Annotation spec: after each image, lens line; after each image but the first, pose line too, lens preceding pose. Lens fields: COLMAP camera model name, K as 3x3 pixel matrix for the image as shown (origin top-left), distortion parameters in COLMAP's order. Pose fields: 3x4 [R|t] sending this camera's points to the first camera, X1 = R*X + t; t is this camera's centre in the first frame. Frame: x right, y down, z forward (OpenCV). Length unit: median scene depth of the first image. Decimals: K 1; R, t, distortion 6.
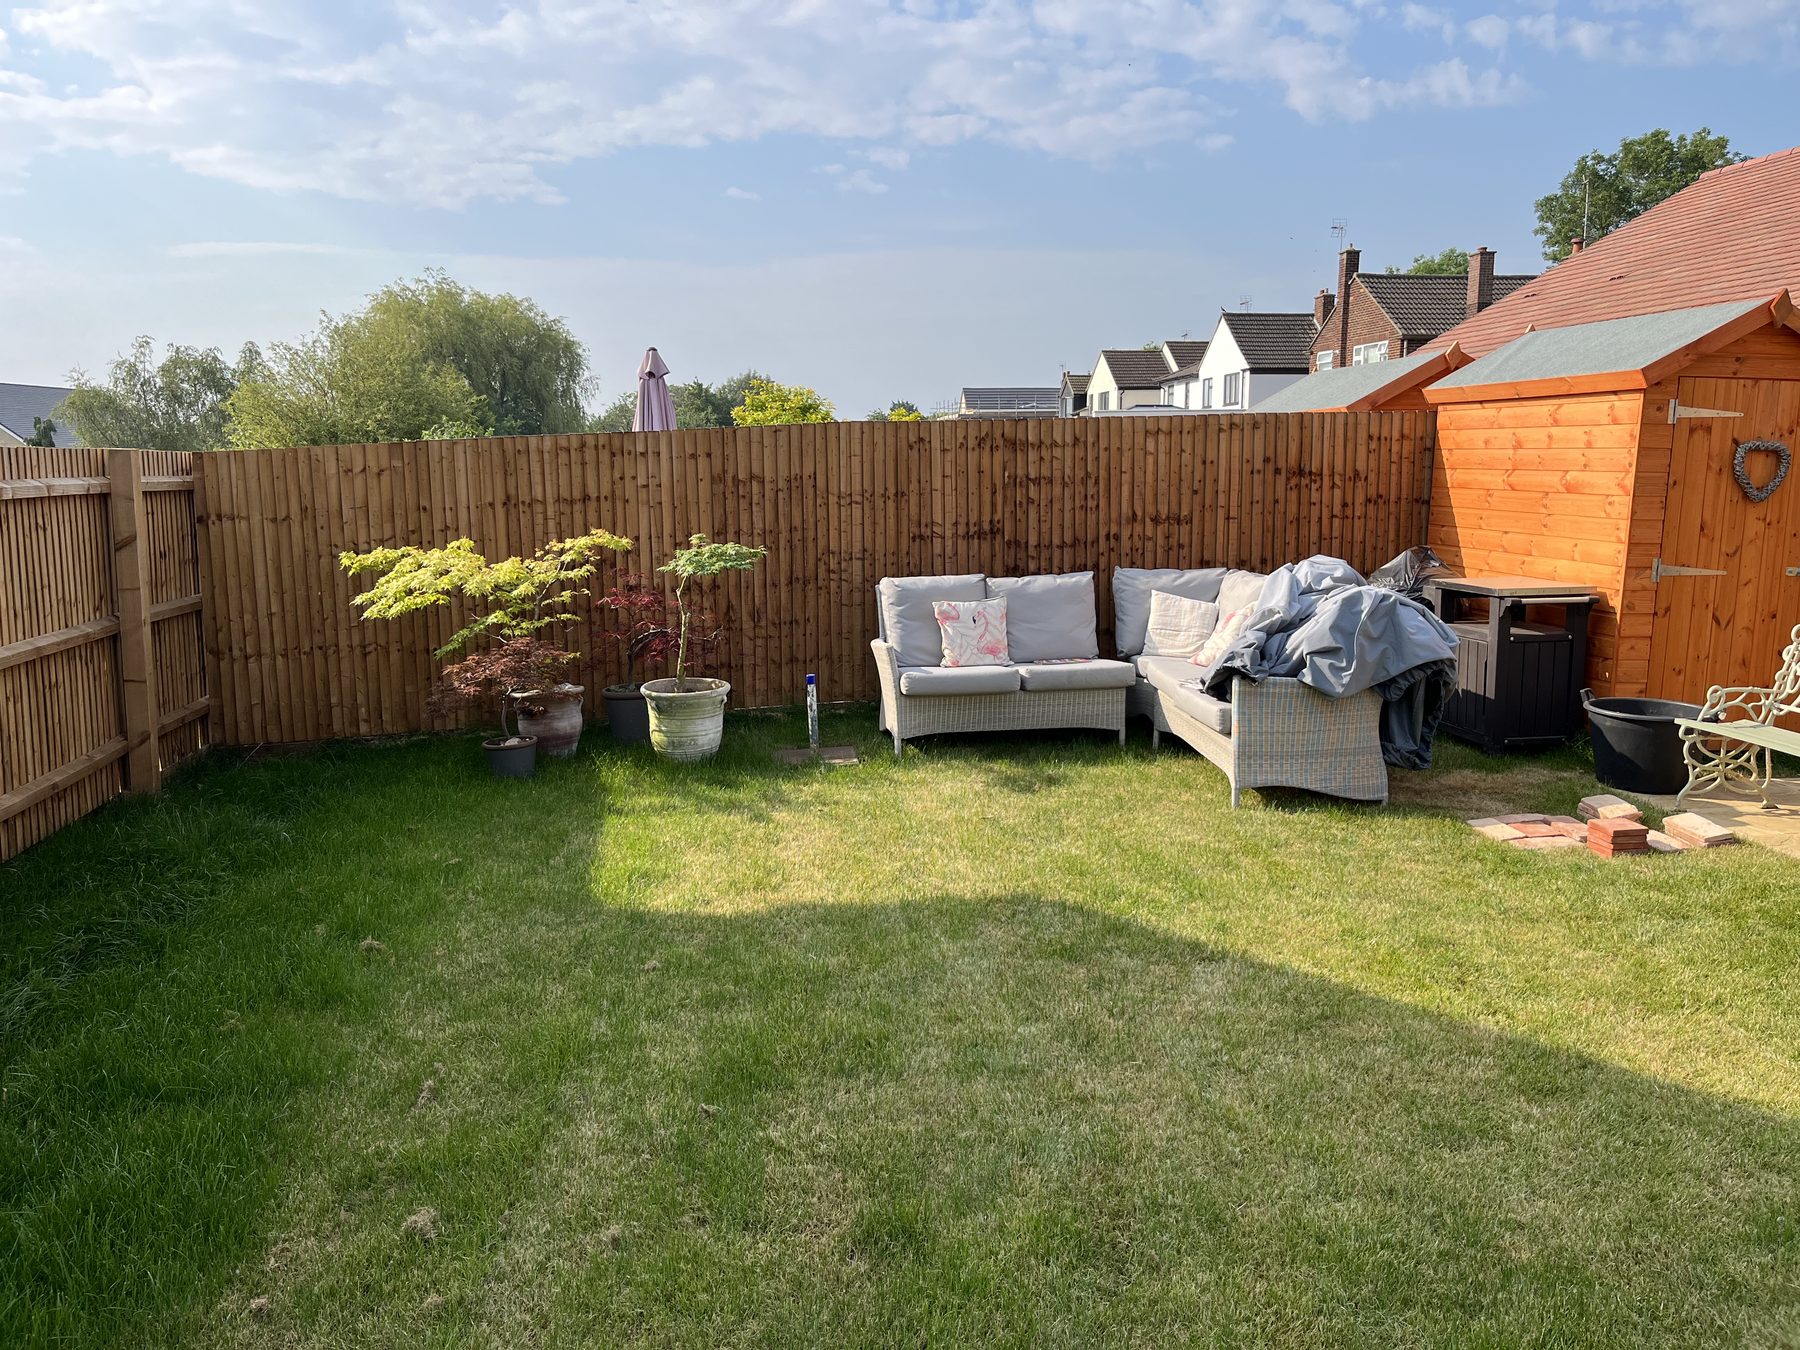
lens RADIAL K [[1342.4, 0, 900.0], [0, 1342.4, 675.0], [0, 0, 1]] dist [-0.006890, -0.007660]
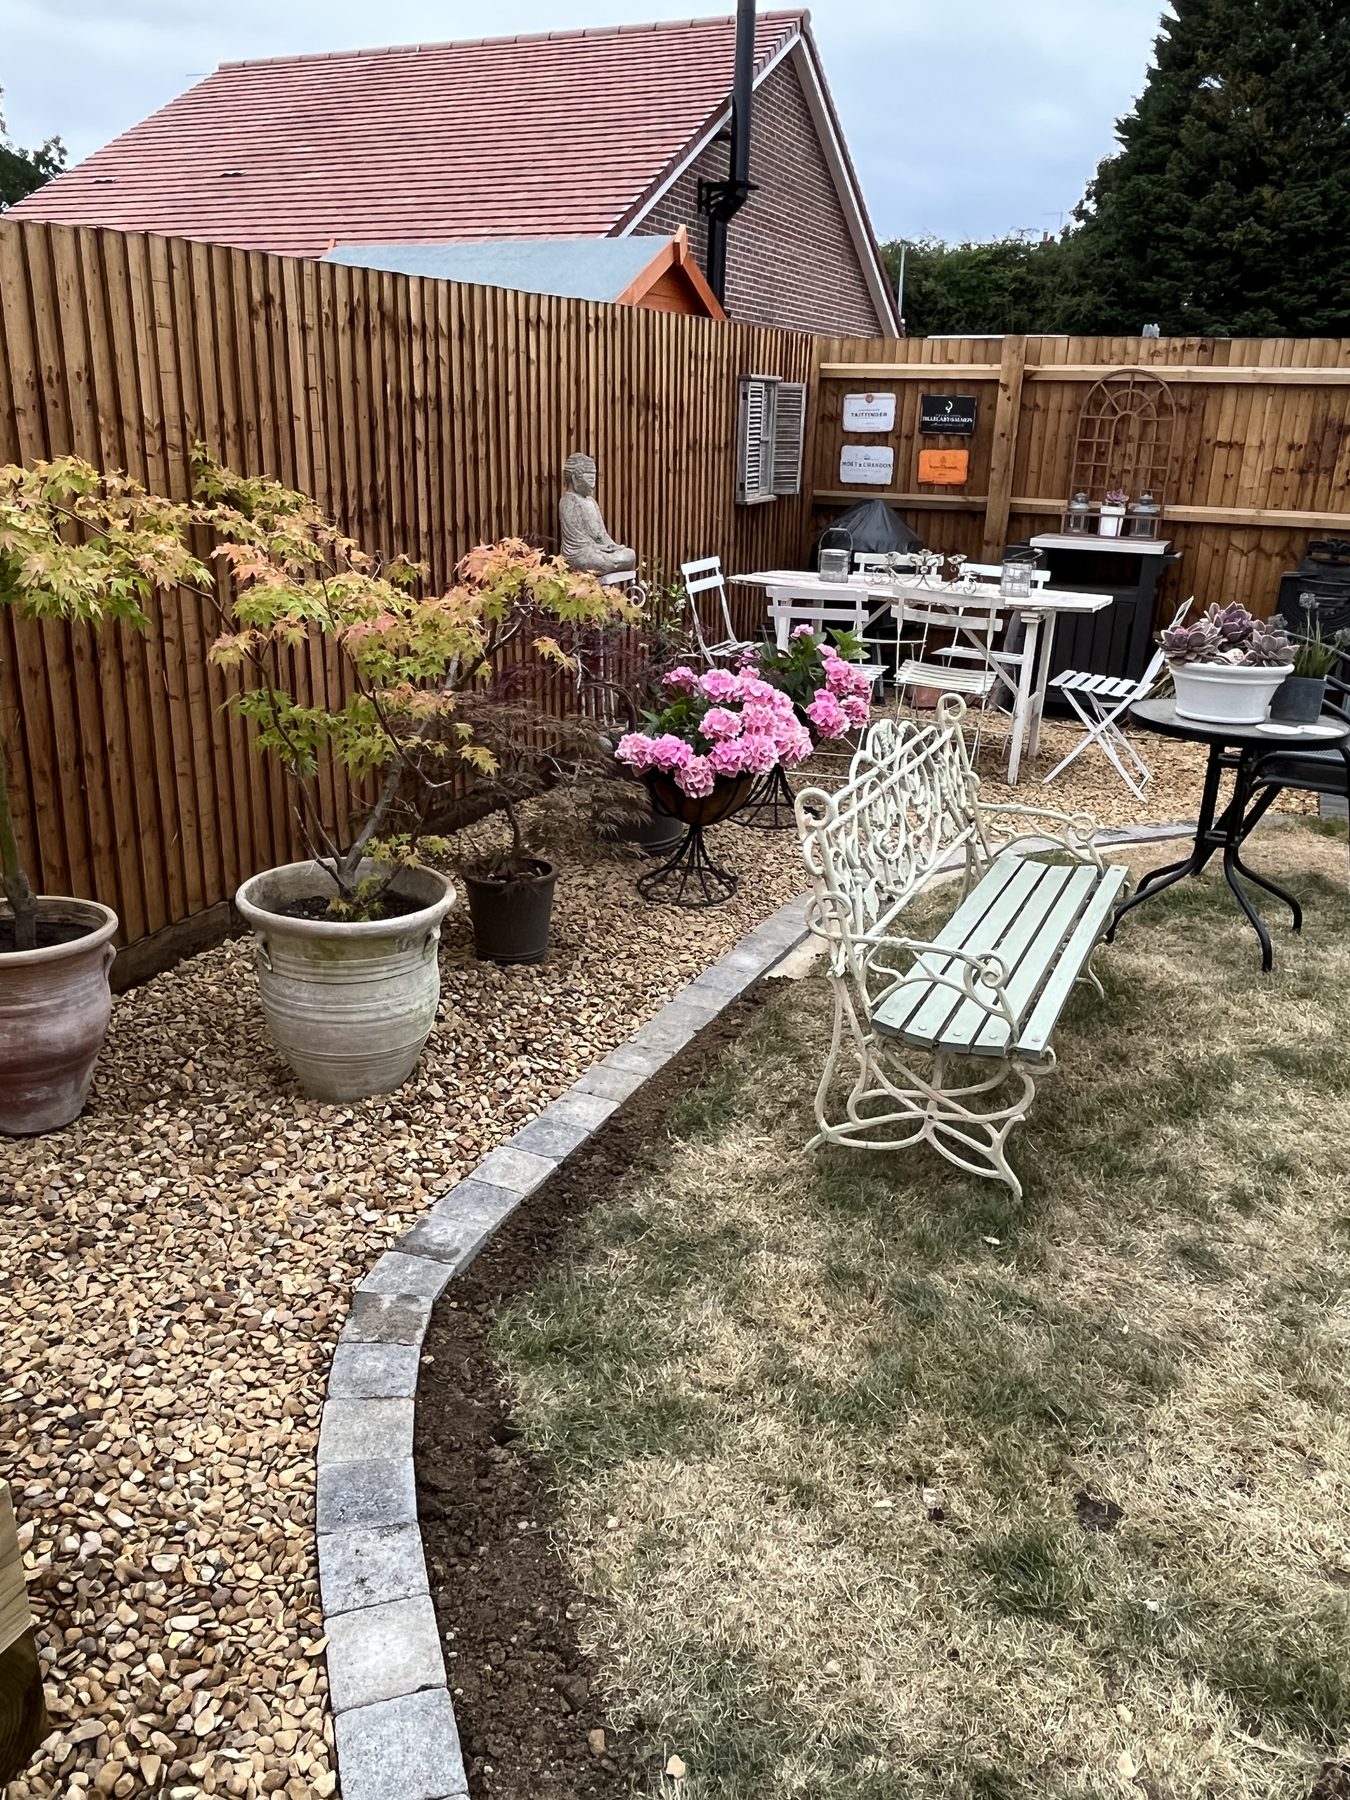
lens RADIAL K [[1371.3, 0, 675.0], [0, 1371.3, 900.0], [0, 0, 1]] dist [0.009938, -0.014394]
pose [[0.534128, -0.260146, 0.804383, -0.340164], [0.100510, 0.964270, 0.245115, -0.085094], [-0.839408, -0.050074, 0.541190, 0.657018]]
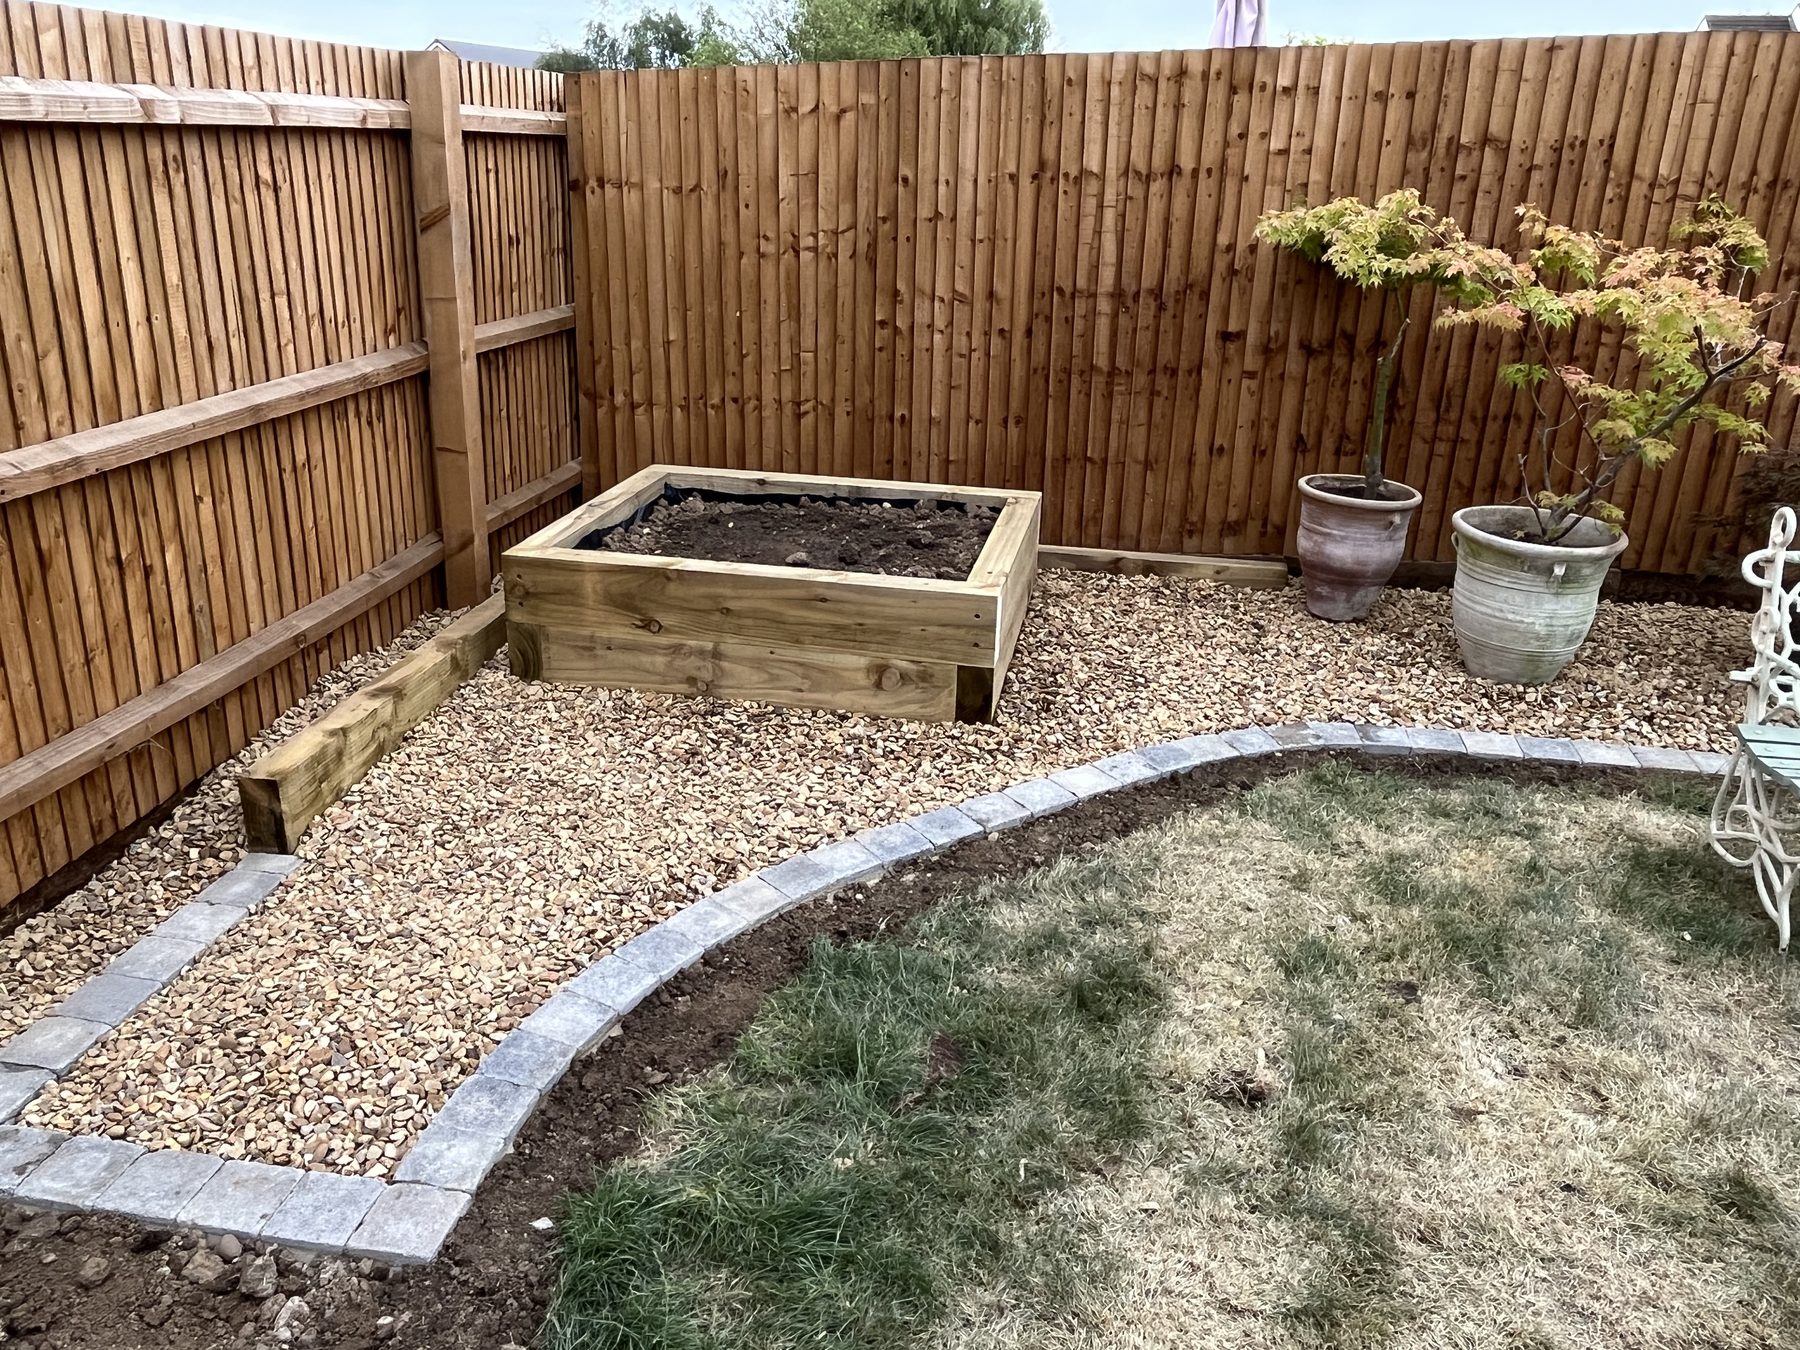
lens RADIAL K [[1371.3, 0, 886.6], [0, 1371.3, 680.2], [0, 0, 1]] dist [0.009938, -0.014394]
pose [[0.945632, 0.141604, -0.292795, -0.149373], [-0.076503, 0.971829, 0.222924, -0.042444], [0.316113, -0.188404, 0.929826, 0.379787]]
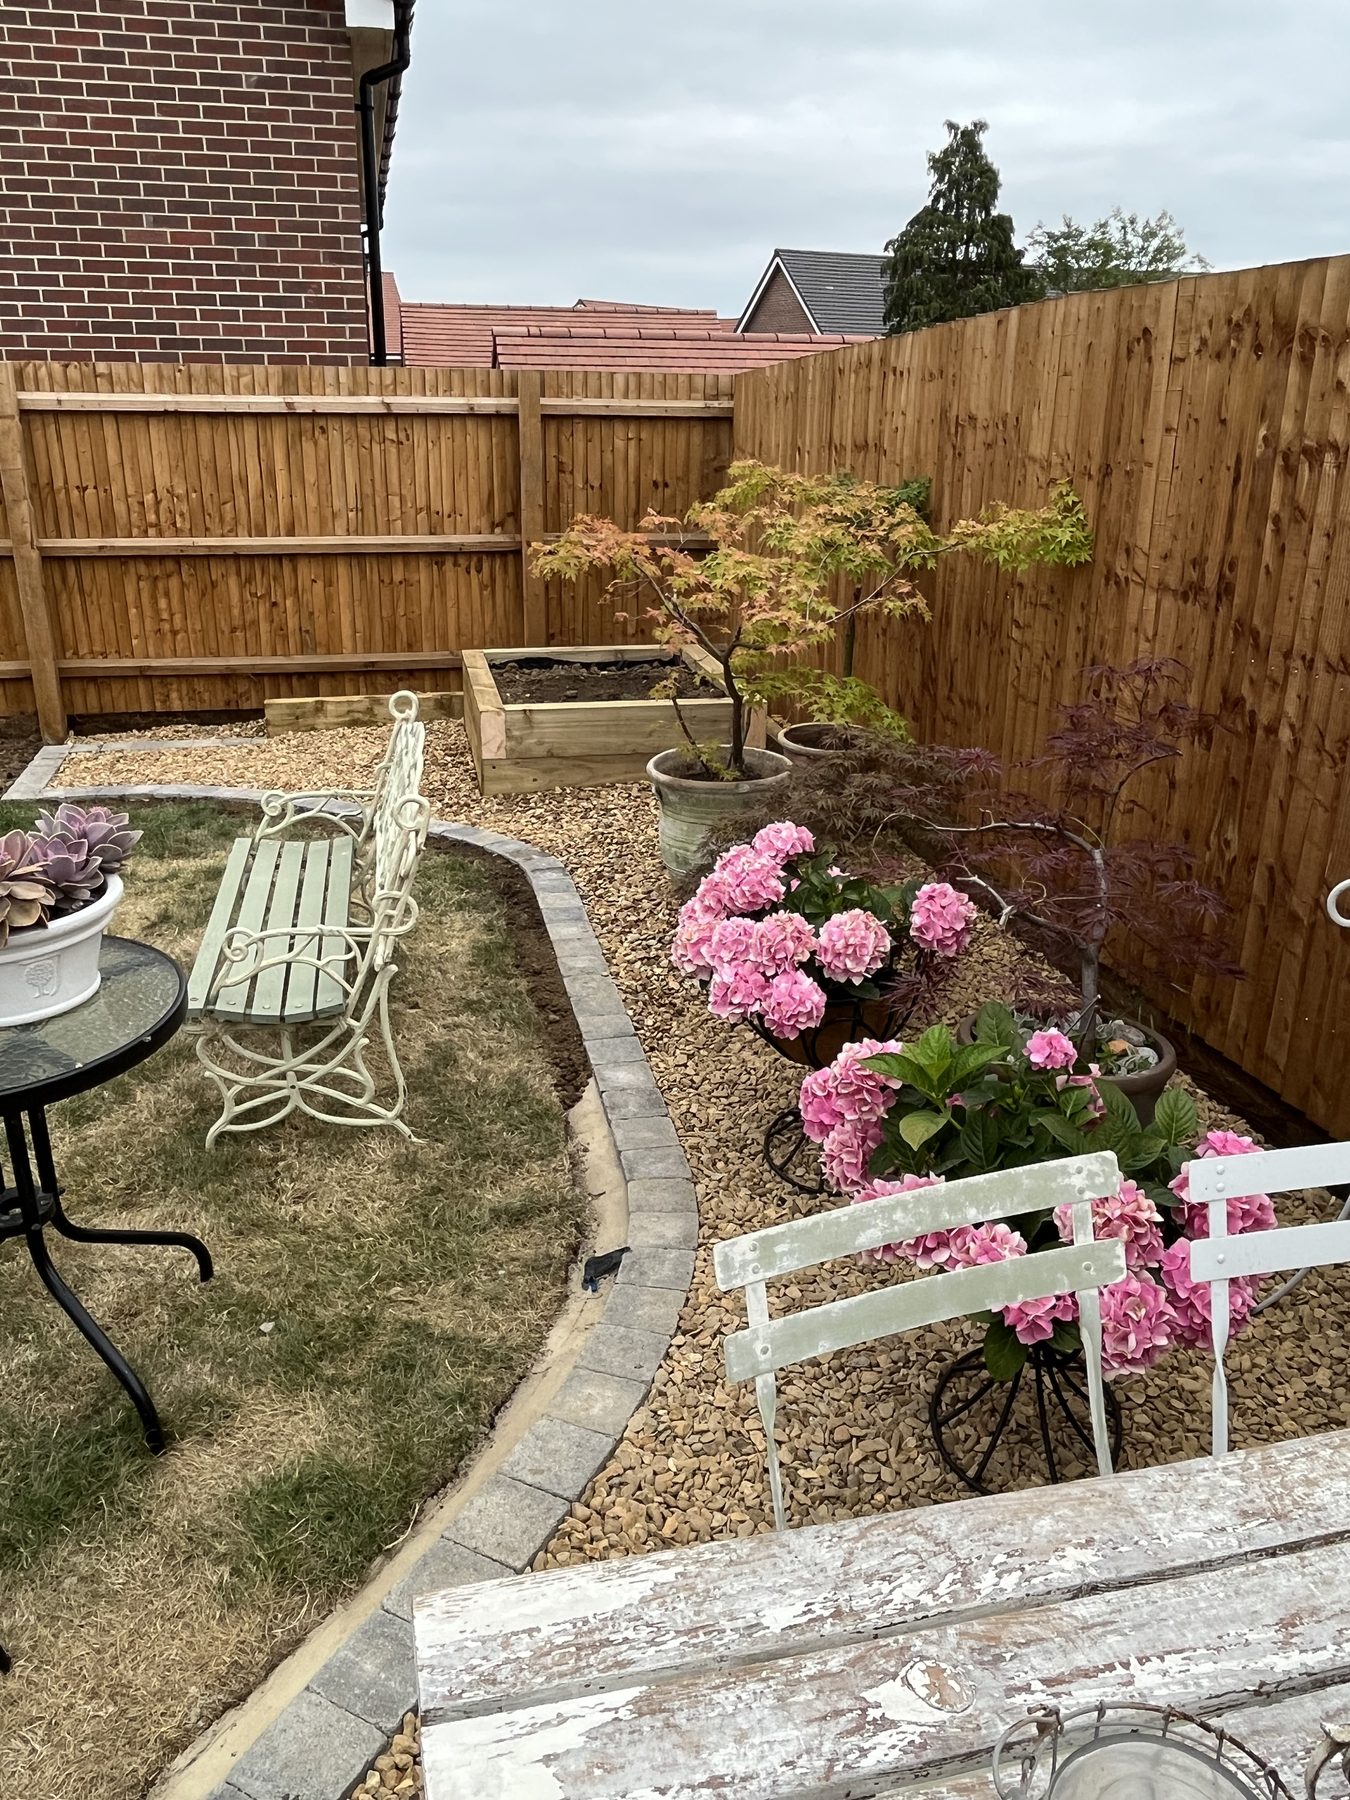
lens RADIAL K [[1371.3, 0, 675.0], [0, 1371.3, 900.0], [0, 0, 1]] dist [0.009938, -0.014394]
pose [[0.064671, 0.350050, -0.934496, 0.467849], [-0.168284, 0.926870, 0.335547, -0.136706], [0.983615, 0.135561, 0.118850, 0.866750]]
